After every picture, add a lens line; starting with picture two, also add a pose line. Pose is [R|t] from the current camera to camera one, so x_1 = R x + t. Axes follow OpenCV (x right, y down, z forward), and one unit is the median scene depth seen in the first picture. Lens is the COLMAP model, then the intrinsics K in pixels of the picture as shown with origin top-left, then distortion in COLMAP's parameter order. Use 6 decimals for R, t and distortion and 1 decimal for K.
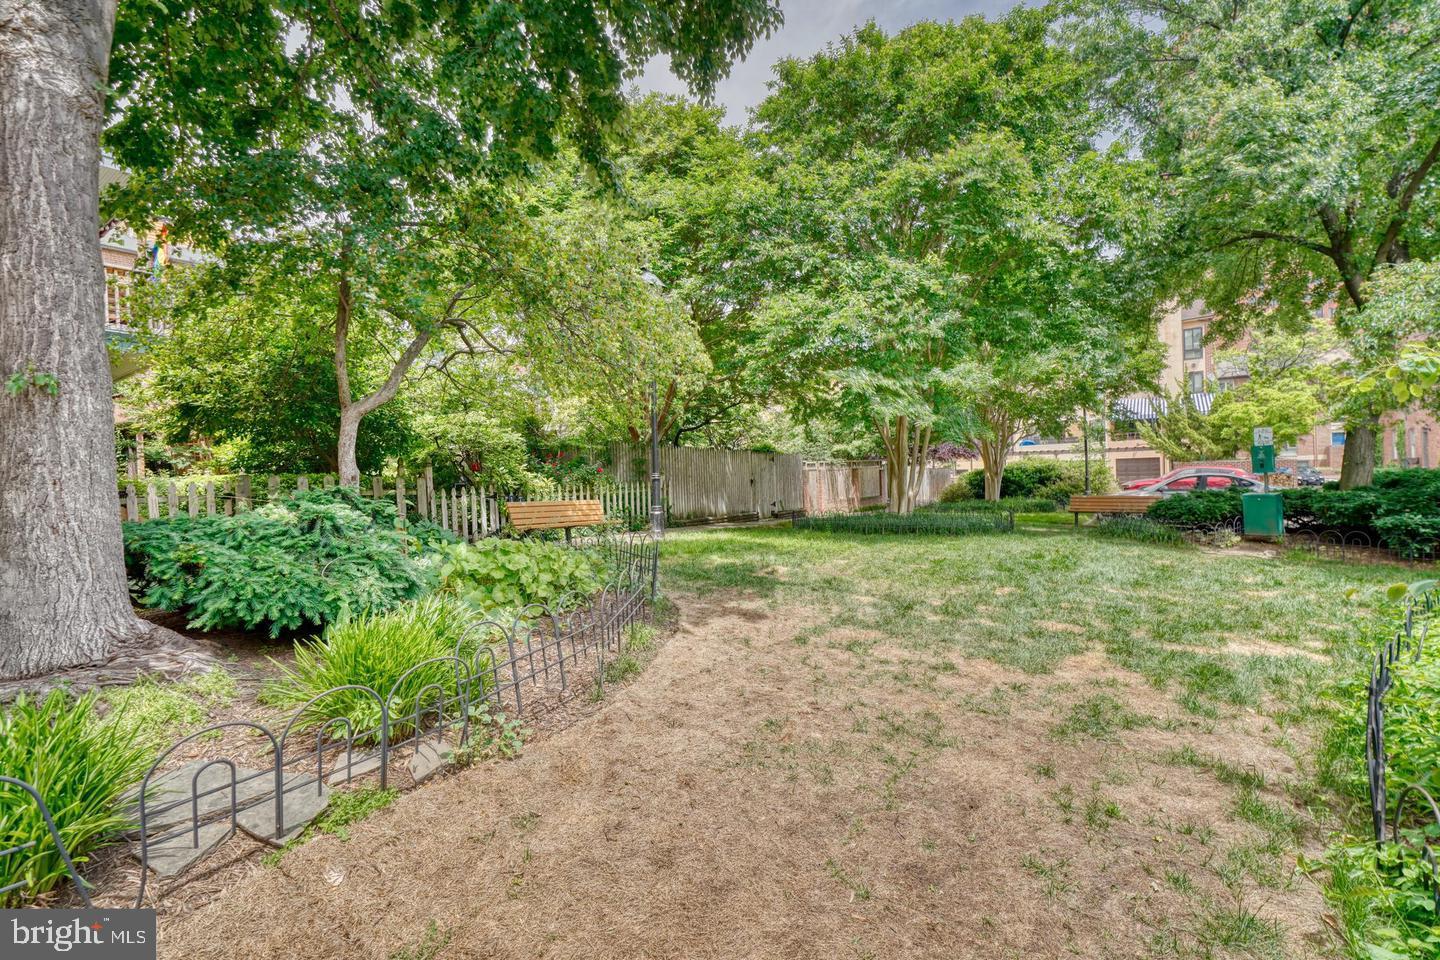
lens RADIAL K [[641.5, 0, 713.8], [0, 641.5, 472.2], [0, 0, 1]] dist [-0.009198, 0.000987]
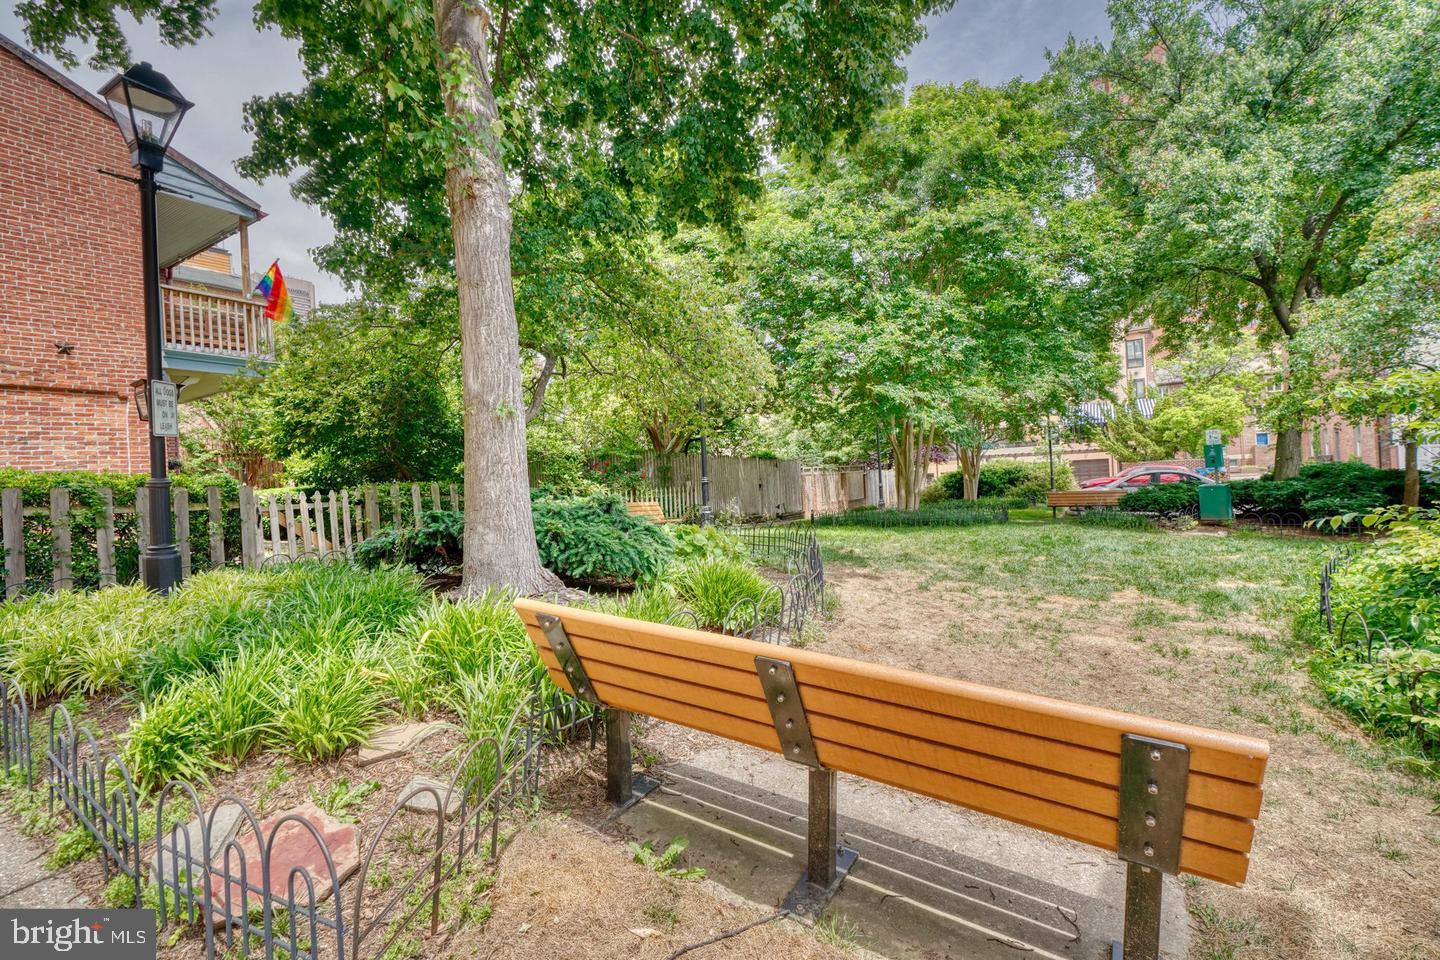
lens RADIAL K [[641.5, 0, 713.8], [0, 641.5, 472.2], [0, 0, 1]] dist [-0.009198, 0.000987]
pose [[0.997622, -0.017679, 0.066620, -0.098788], [0.018656, 0.999727, -0.014065, 0.005776], [-0.066353, 0.015275, 0.997679, -0.084489]]
